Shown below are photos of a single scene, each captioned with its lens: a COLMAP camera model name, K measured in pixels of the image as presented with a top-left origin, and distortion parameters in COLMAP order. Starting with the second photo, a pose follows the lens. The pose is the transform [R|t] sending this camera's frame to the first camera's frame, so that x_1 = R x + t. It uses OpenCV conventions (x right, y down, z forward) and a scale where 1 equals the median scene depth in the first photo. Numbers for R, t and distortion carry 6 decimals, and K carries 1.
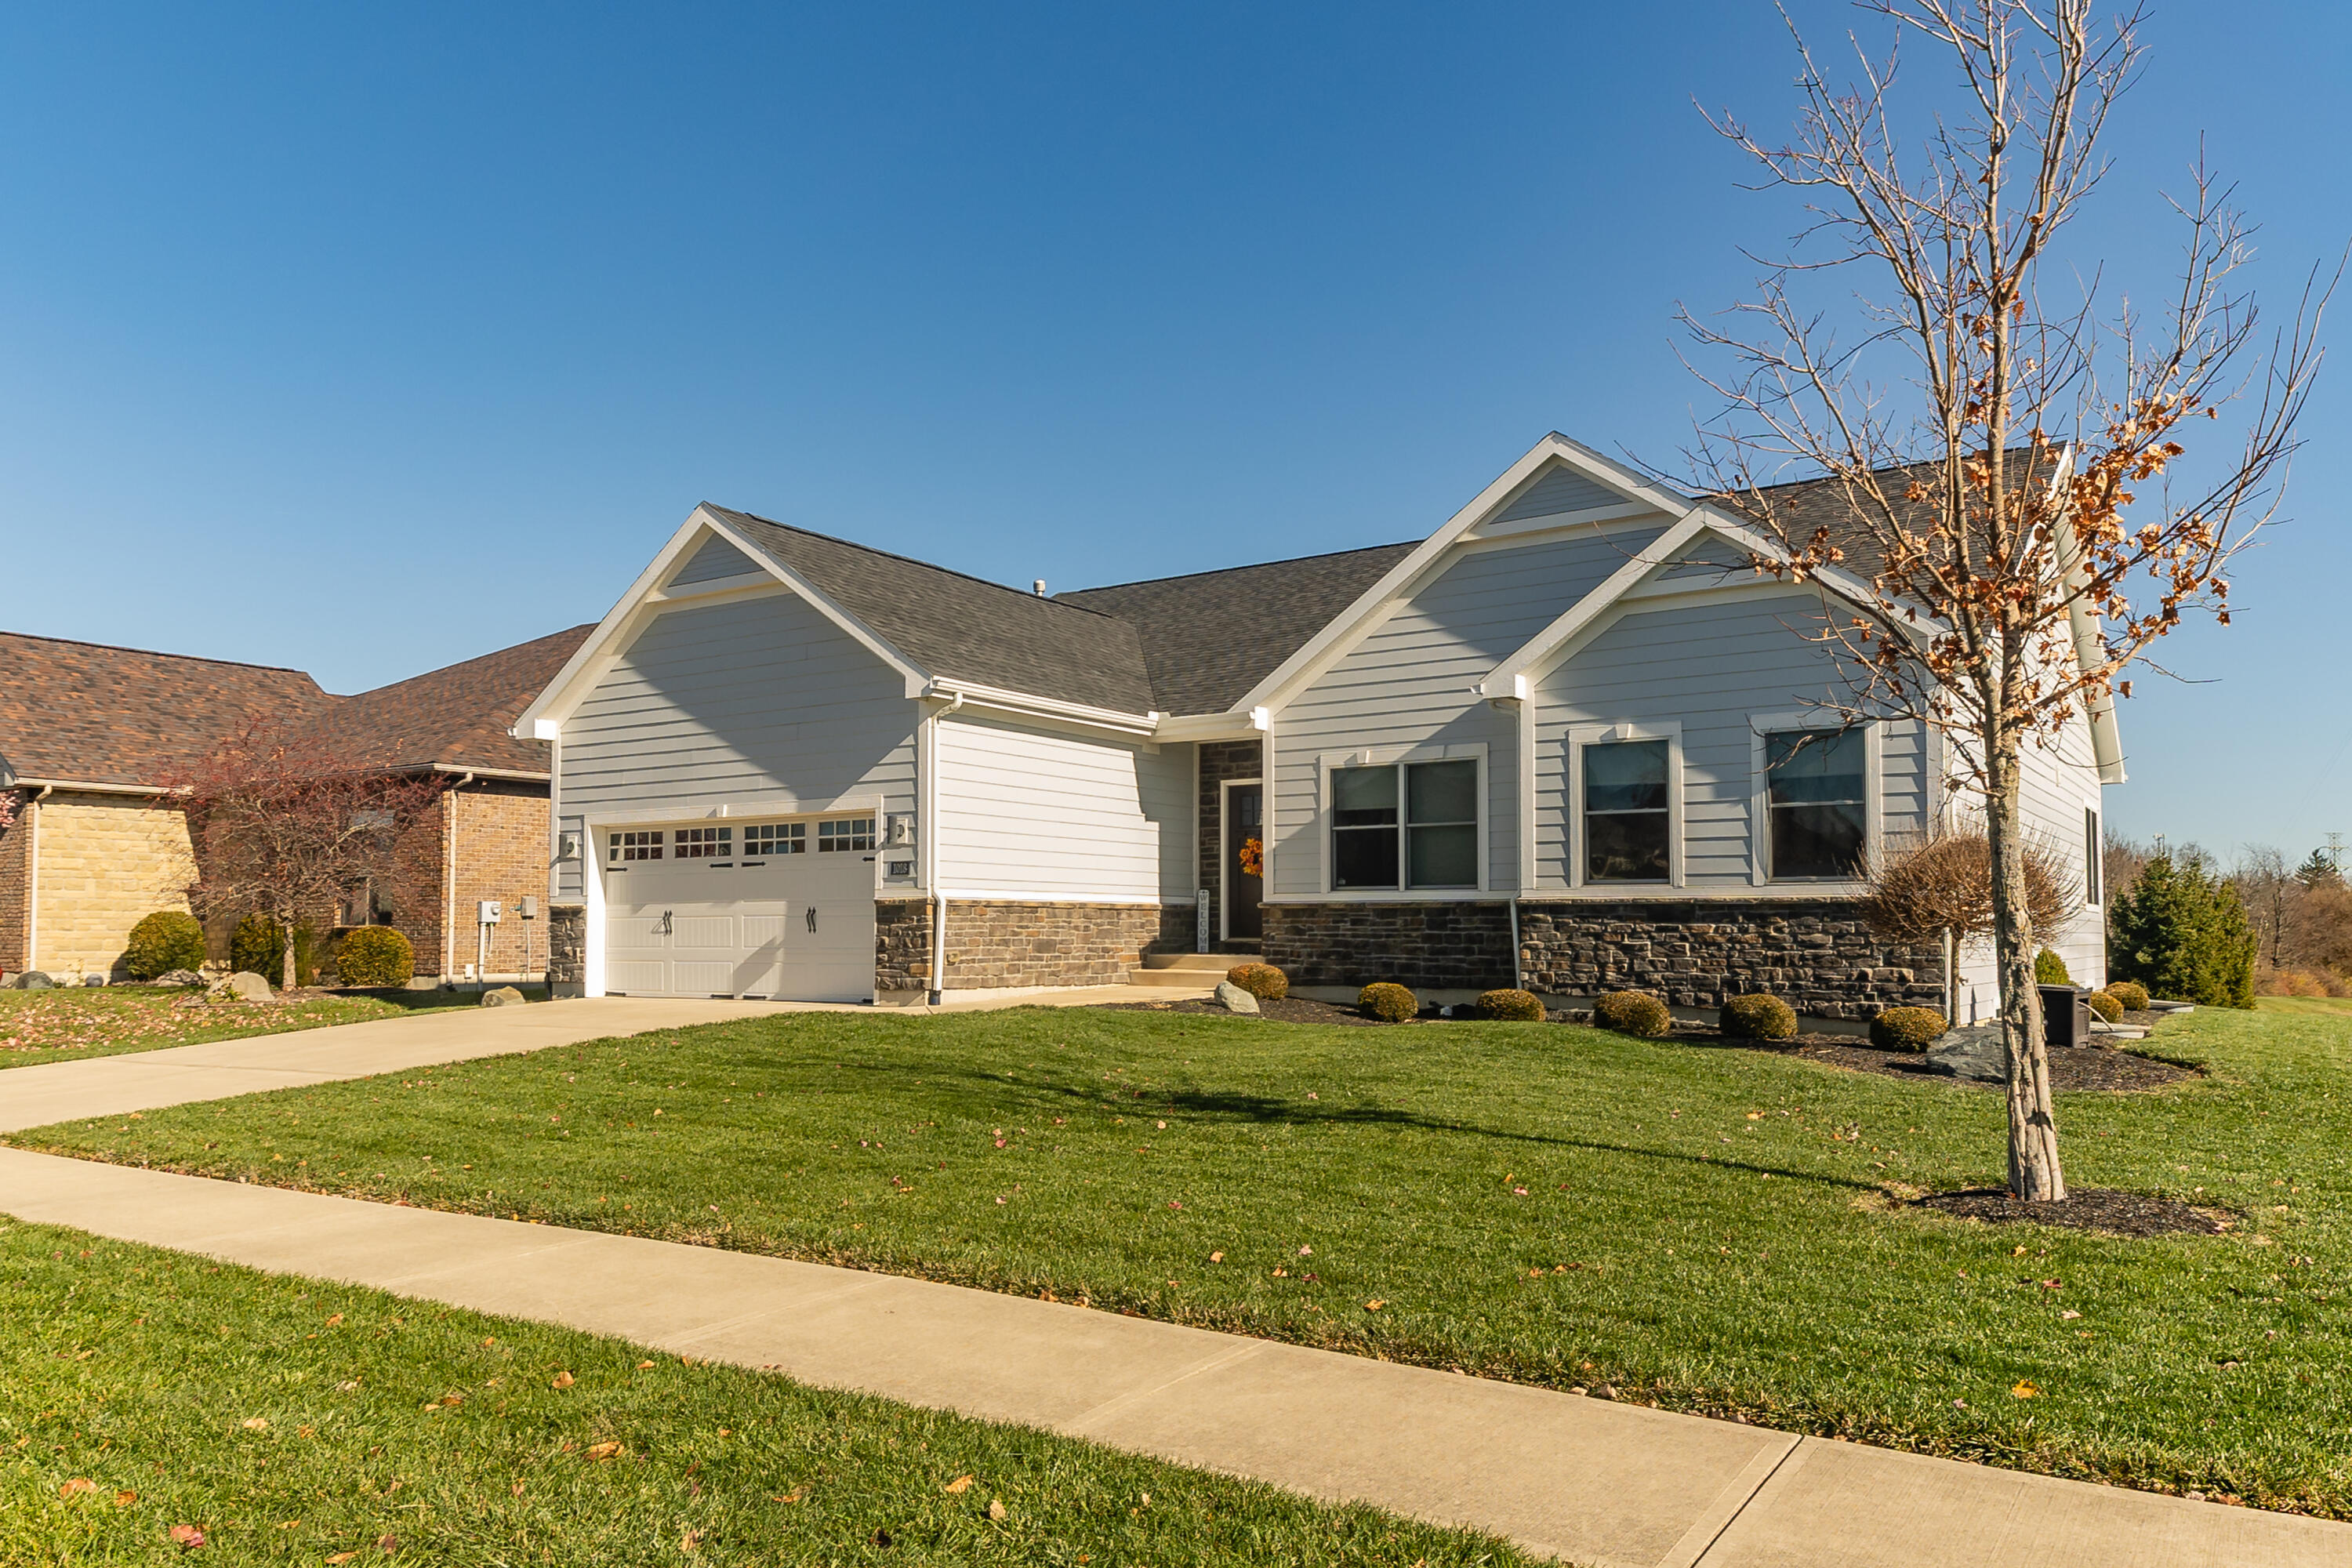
lens RADIAL K [[1604.1, 0, 1108.3], [0, 1604.1, 864.6], [0, 0, 1]] dist [0.073063, -0.001485]
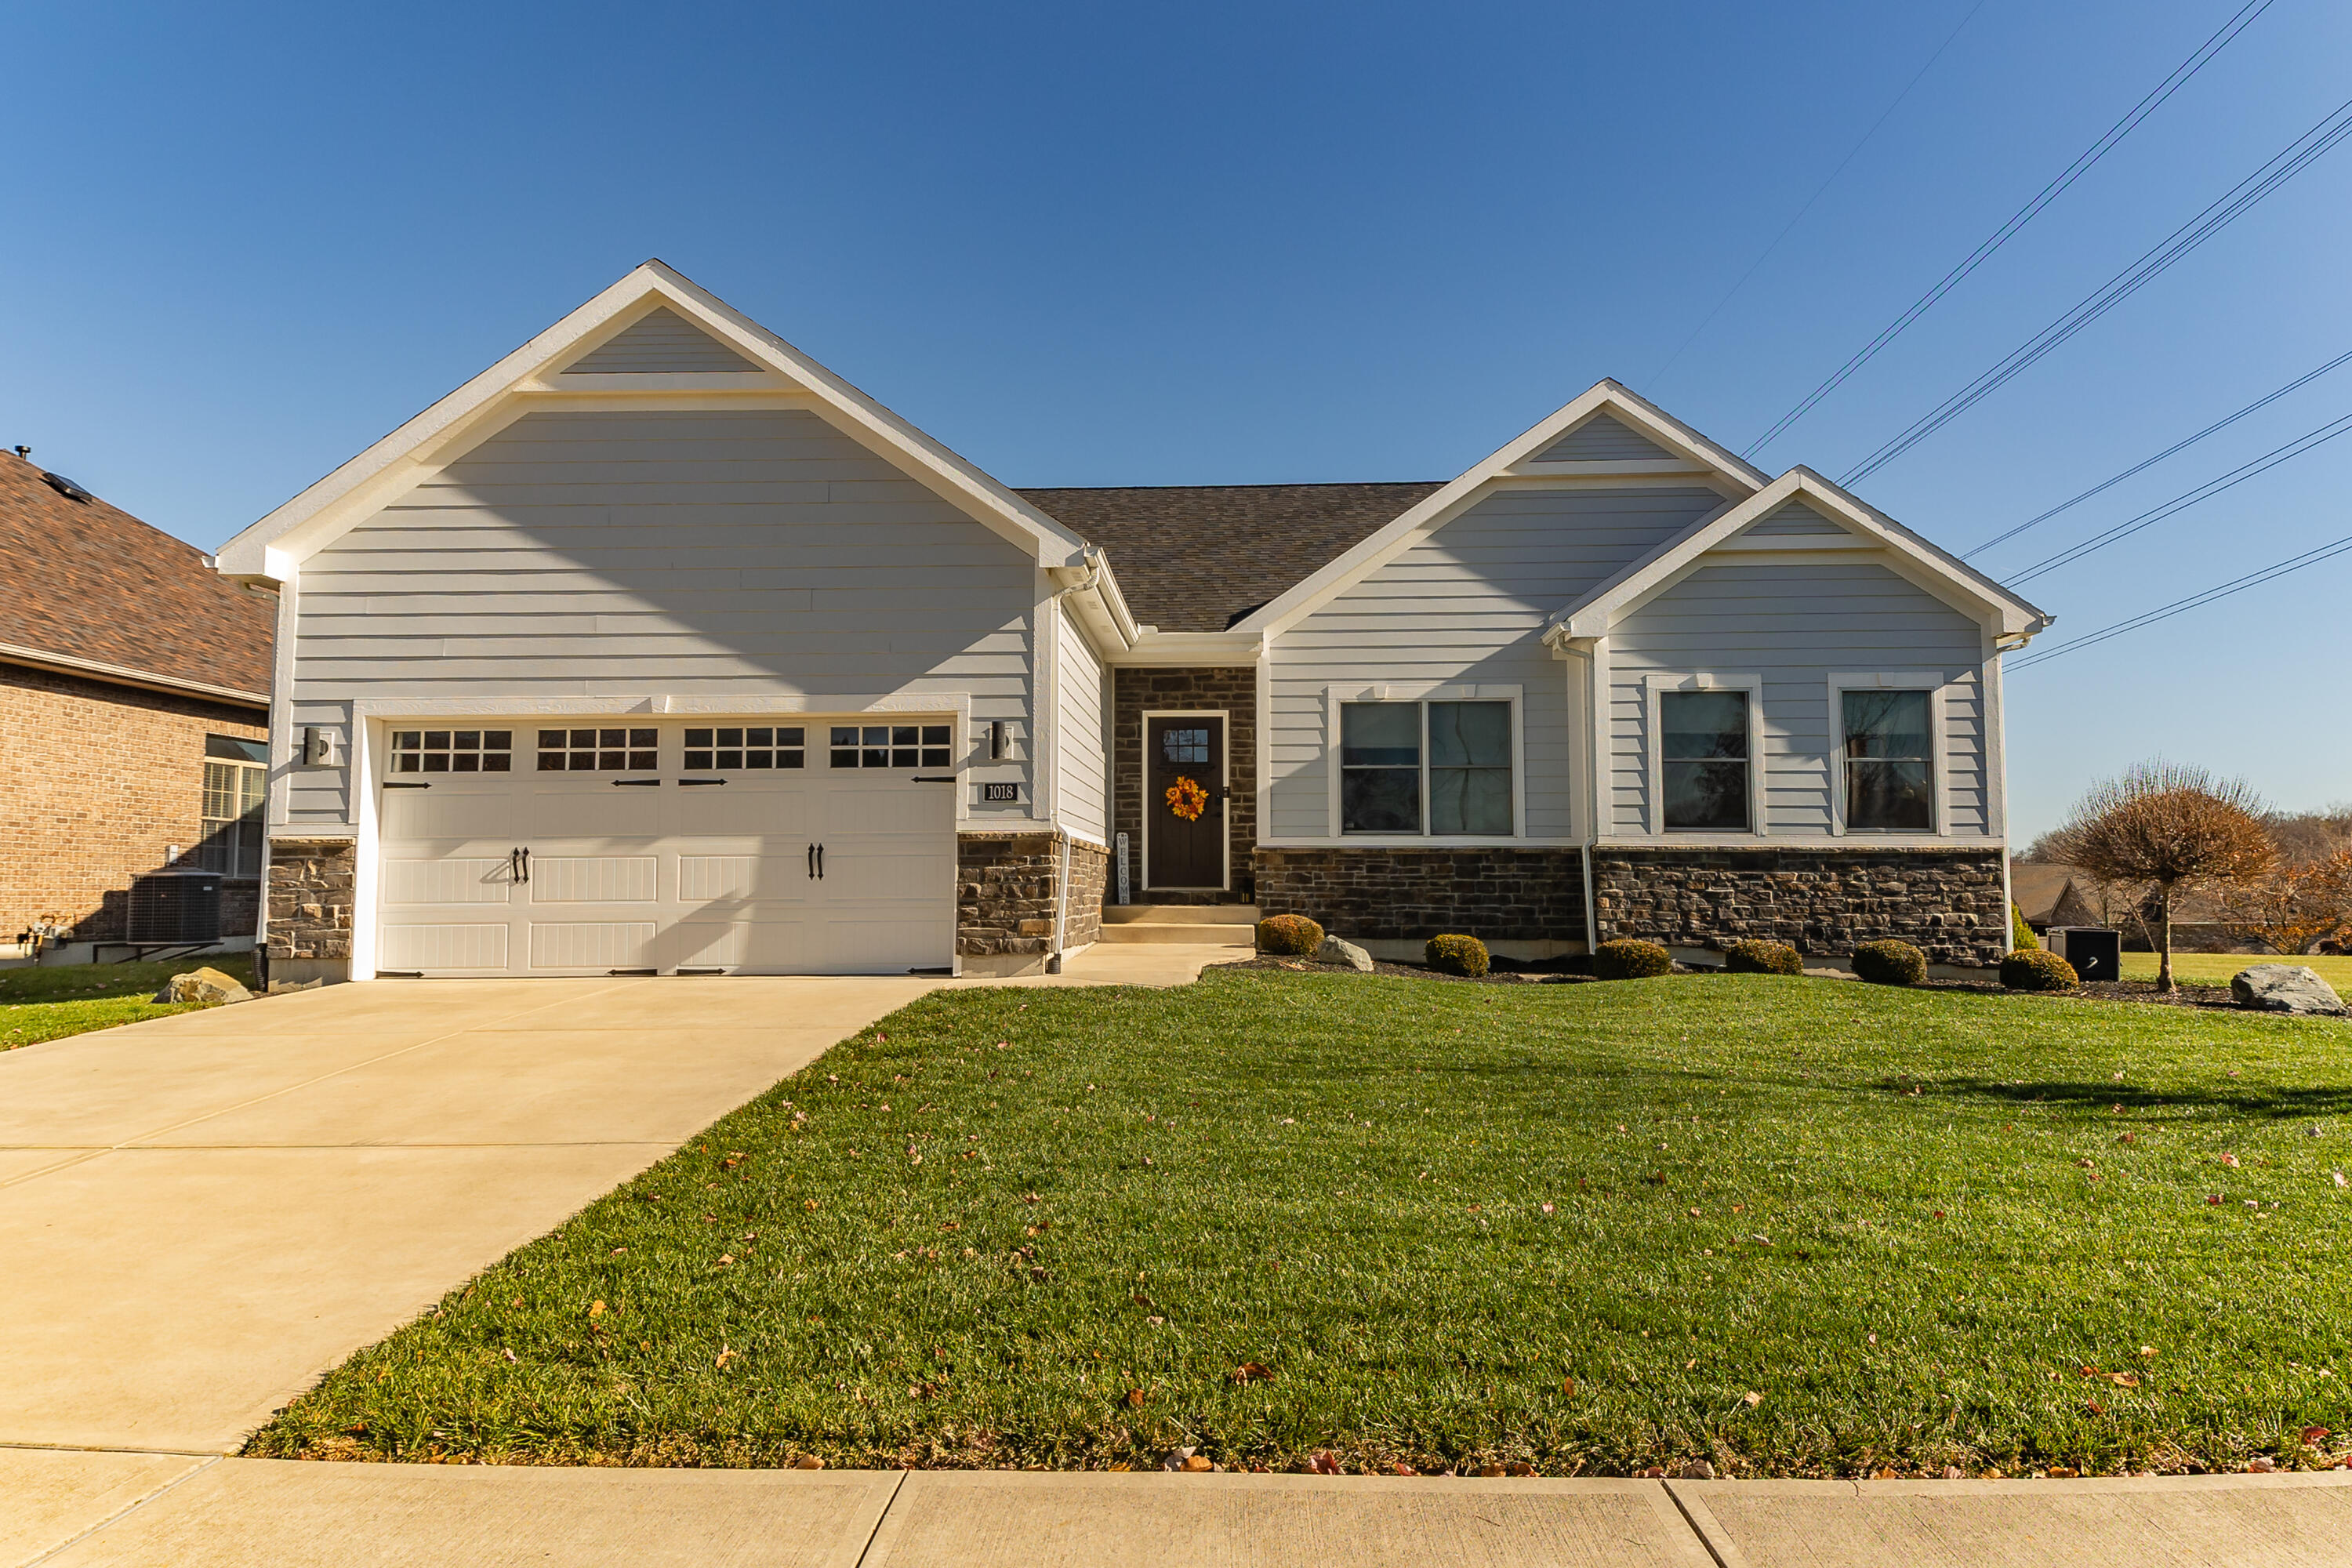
lens RADIAL K [[1446.1, 0, 1172.8], [0, 1446.1, 768.4], [0, 0, 1]] dist [0.097848, -0.123329]
pose [[0.852979, 0.042737, 0.520192, -0.400726], [-0.021771, 0.998688, -0.046350, 0.020122], [-0.521491, 0.028211, 0.852790, 0.365453]]
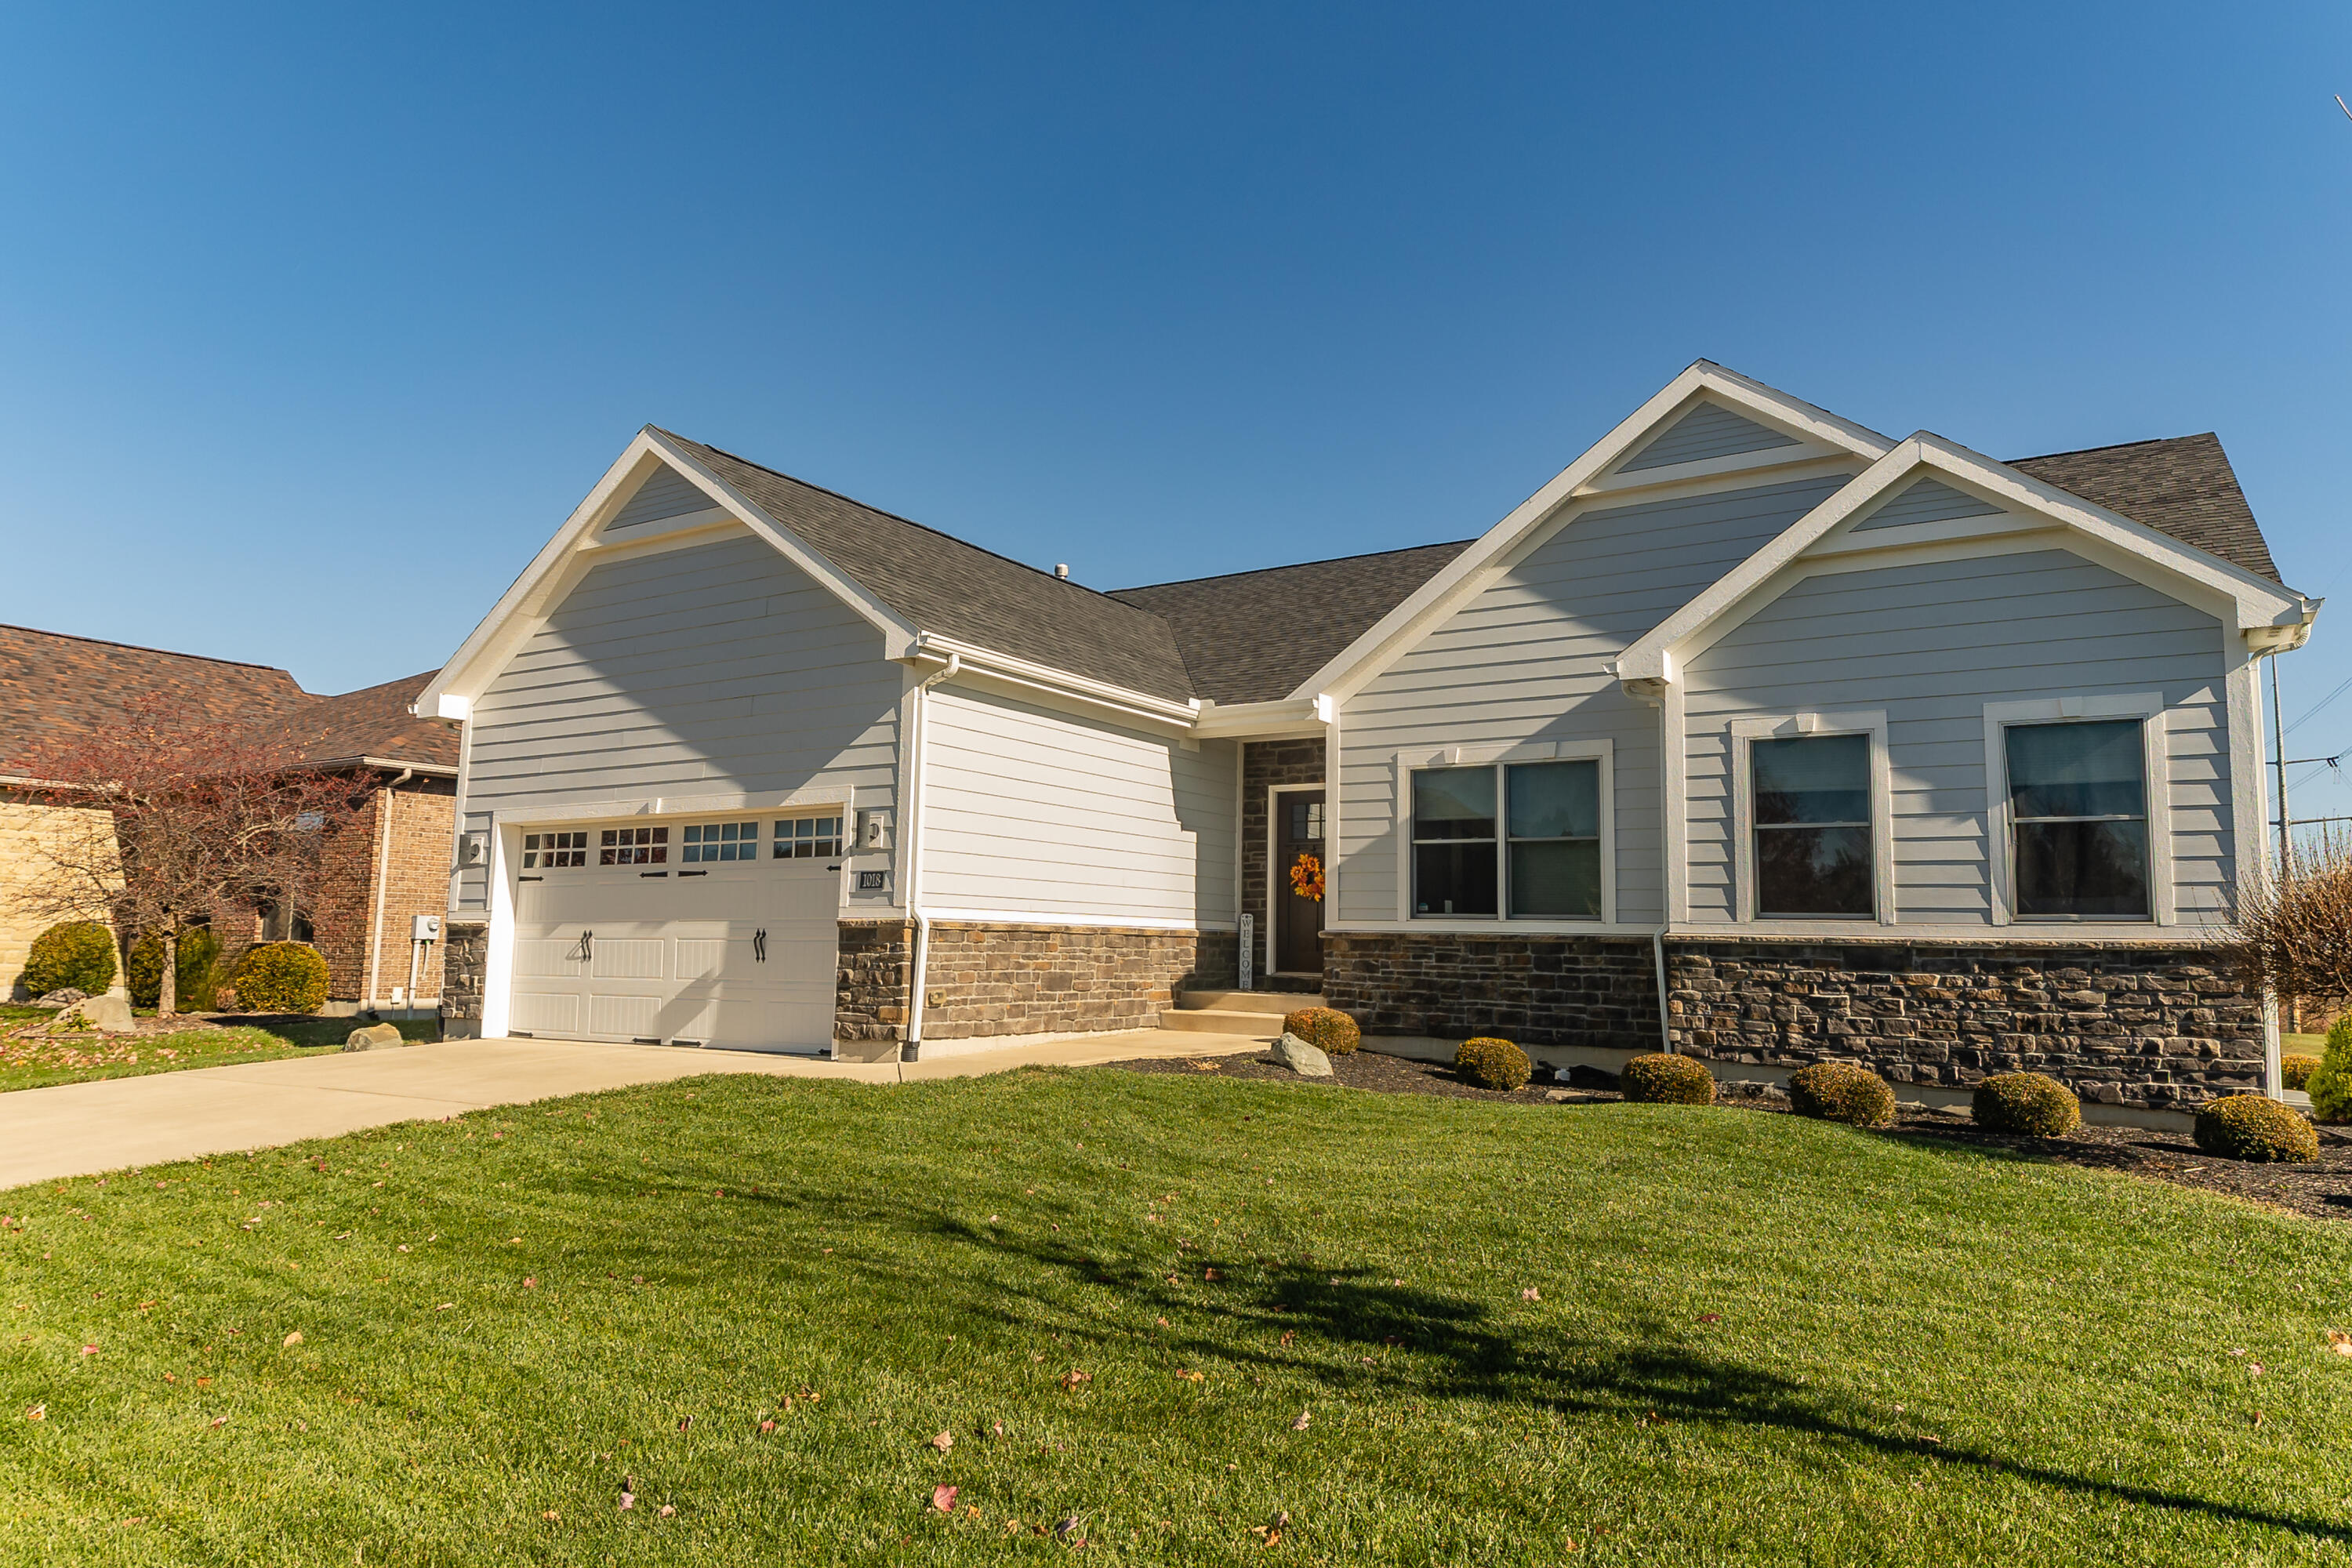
lens RADIAL K [[1432.4, 0, 1176.9], [0, 1432.4, 776.6], [0, 0, 1]] dist [0.104898, -0.152189]
pose [[0.998951, 0.021599, 0.040373, -0.011732], [-0.018407, 0.996797, -0.077824, 0.003617], [-0.041925, 0.077000, 0.996149, 0.289843]]
